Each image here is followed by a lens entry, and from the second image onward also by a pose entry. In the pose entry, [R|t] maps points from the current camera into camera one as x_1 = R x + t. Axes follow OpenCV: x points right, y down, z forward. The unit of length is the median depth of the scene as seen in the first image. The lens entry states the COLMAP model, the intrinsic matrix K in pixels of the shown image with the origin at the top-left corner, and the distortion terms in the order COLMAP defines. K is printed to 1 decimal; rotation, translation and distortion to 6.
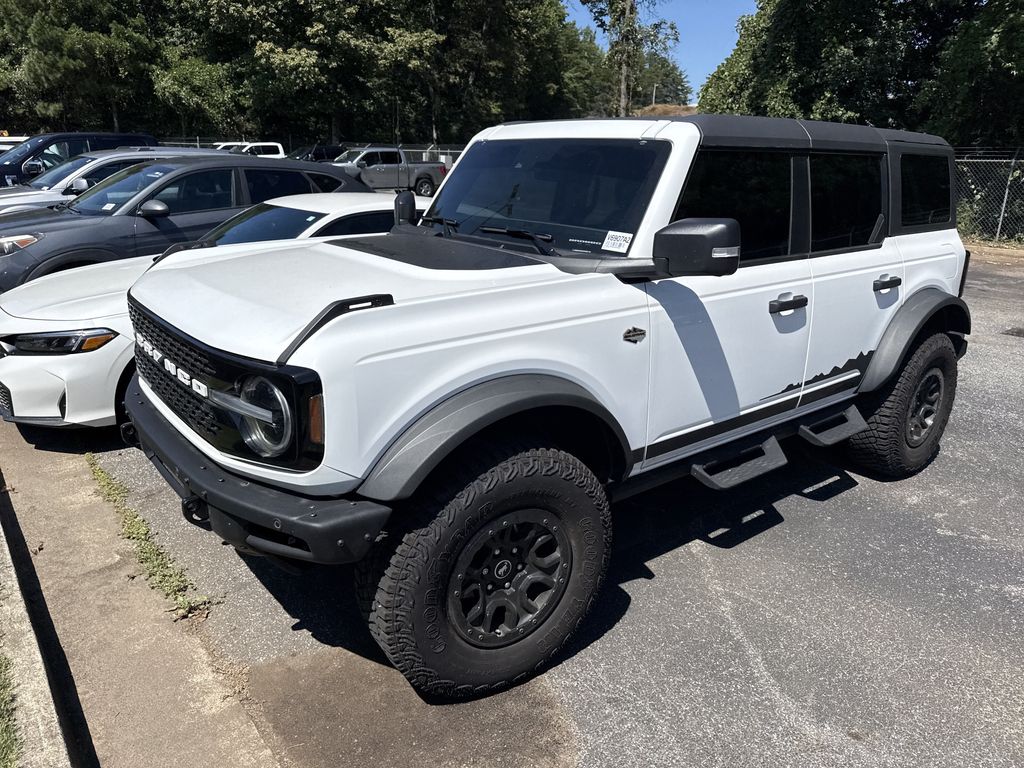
lens RADIAL K [[732.3, 0, 520.1], [0, 732.3, 370.7], [0, 0, 1]] dist [0.024008, -0.032989]
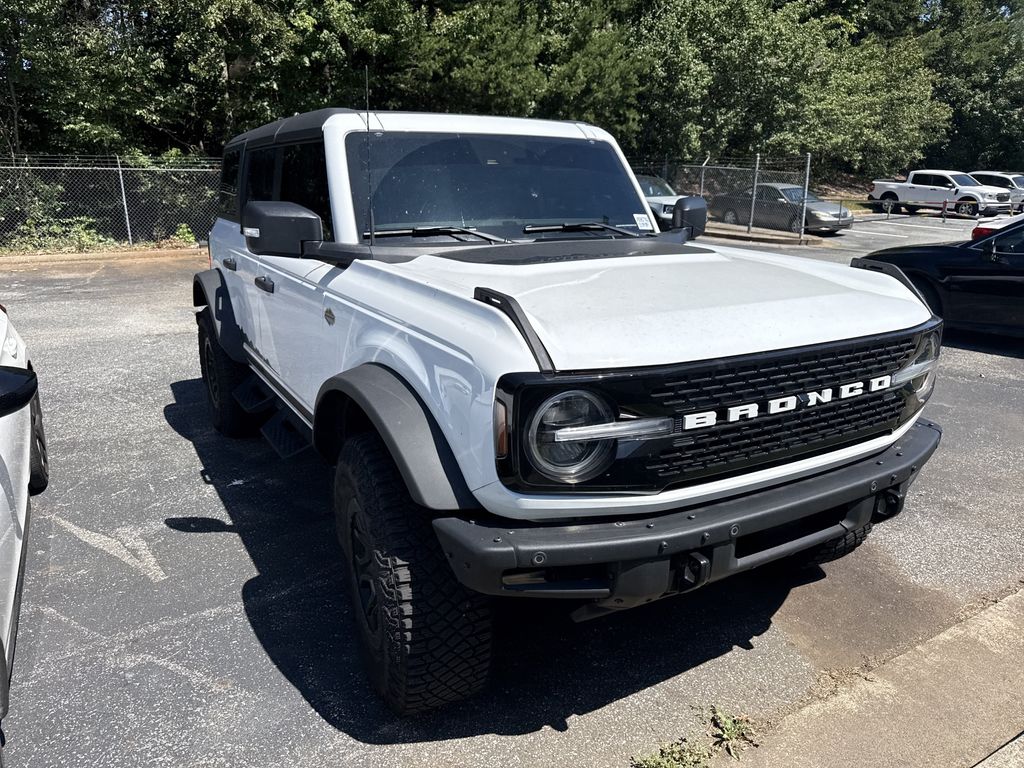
lens RADIAL K [[732.3, 0, 511.1], [0, 732.3, 382.6], [0, 0, 1]] dist [0.024008, -0.032989]
pose [[0.162112, -0.282457, 0.945483, -0.861025], [0.278982, 0.932185, 0.230651, -0.202845], [-0.946514, 0.226381, 0.229918, 0.742084]]
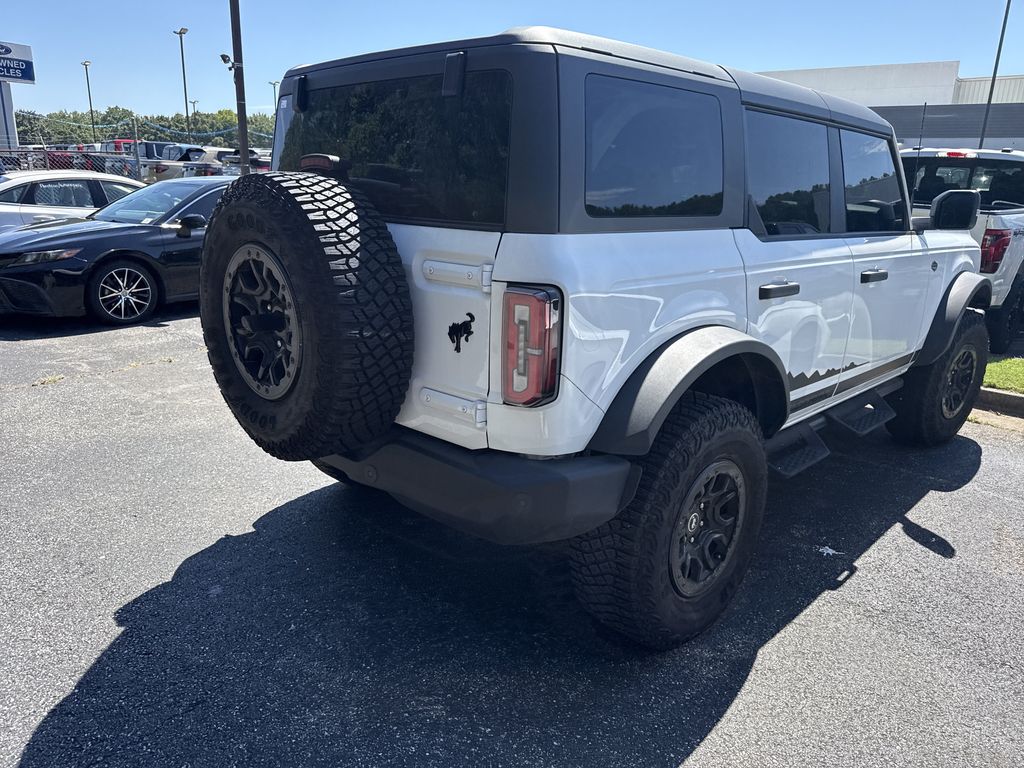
lens RADIAL K [[732.3, 0, 507.5], [0, 732.3, 380.3], [0, 0, 1]] dist [0.024008, -0.032989]
pose [[-0.993206, -0.028019, -0.112945, 0.548581], [-0.082199, 0.855942, 0.510496, -0.506522], [0.082371, 0.516312, -0.852430, 2.020446]]
